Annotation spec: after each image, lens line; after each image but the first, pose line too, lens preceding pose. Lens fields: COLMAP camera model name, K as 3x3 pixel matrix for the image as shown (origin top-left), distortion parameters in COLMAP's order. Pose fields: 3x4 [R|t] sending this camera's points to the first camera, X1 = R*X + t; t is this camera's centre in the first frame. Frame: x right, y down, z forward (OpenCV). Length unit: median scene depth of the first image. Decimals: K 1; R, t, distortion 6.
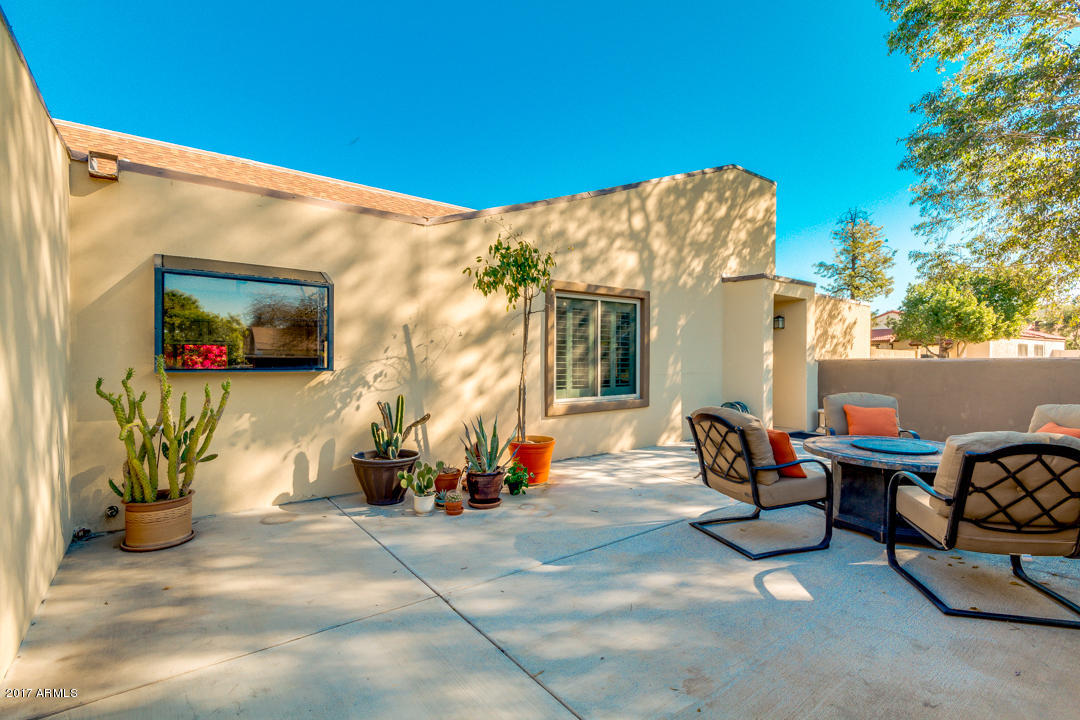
lens RADIAL K [[512.5, 0, 542.4], [0, 512.5, 366.1], [0, 0, 1]] dist [-0.005794, -0.000051]
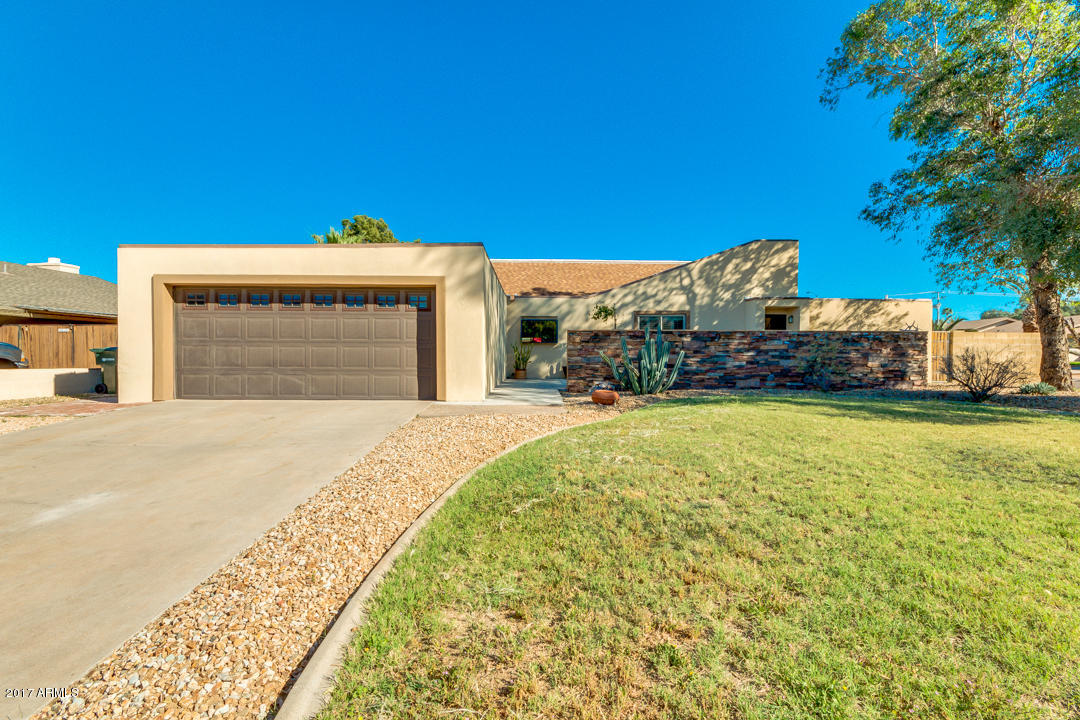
lens RADIAL K [[512.5, 0, 546.1], [0, 512.5, 360.6], [0, 0, 1]] dist [-0.005794, -0.000051]
pose [[0.802037, 0.002889, -0.597267, 1.016751], [-0.000856, 0.999993, 0.003688, 0.067911], [0.597273, -0.002446, 0.802034, -1.196979]]
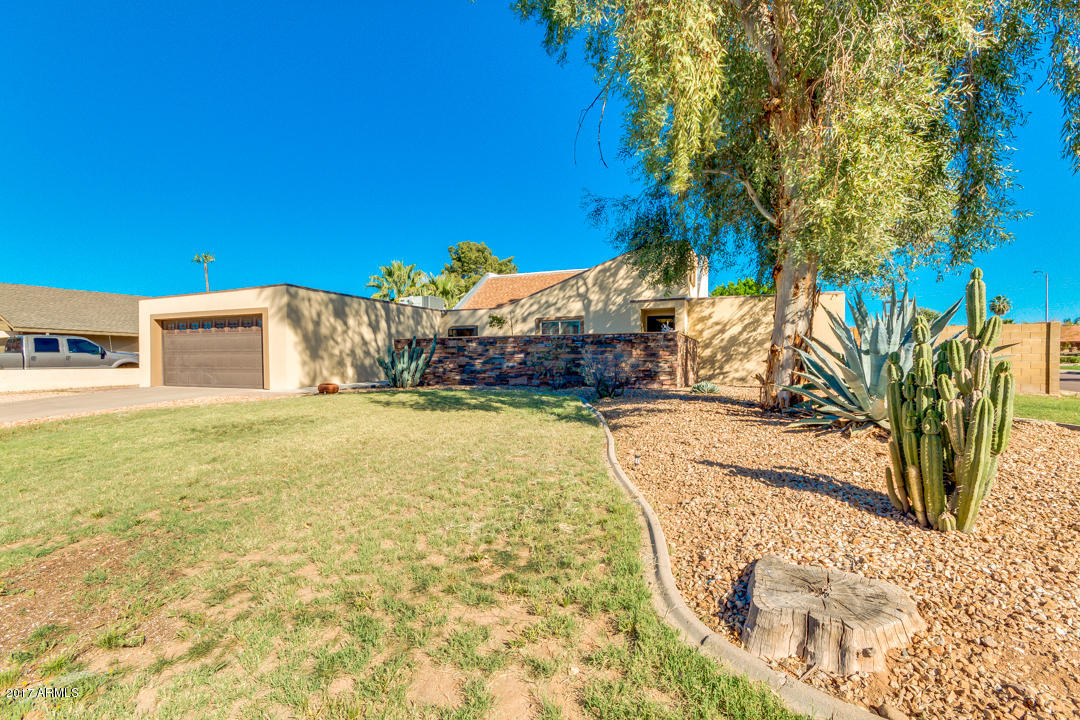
lens RADIAL K [[512.5, 0, 535.6], [0, 512.5, 359.0], [0, 0, 1]] dist [-0.005794, -0.000051]
pose [[0.479695, -0.007107, -0.877406, 2.184856], [0.004444, 0.999974, -0.005670, 0.073728], [0.877424, -0.001180, 0.479714, -0.402401]]
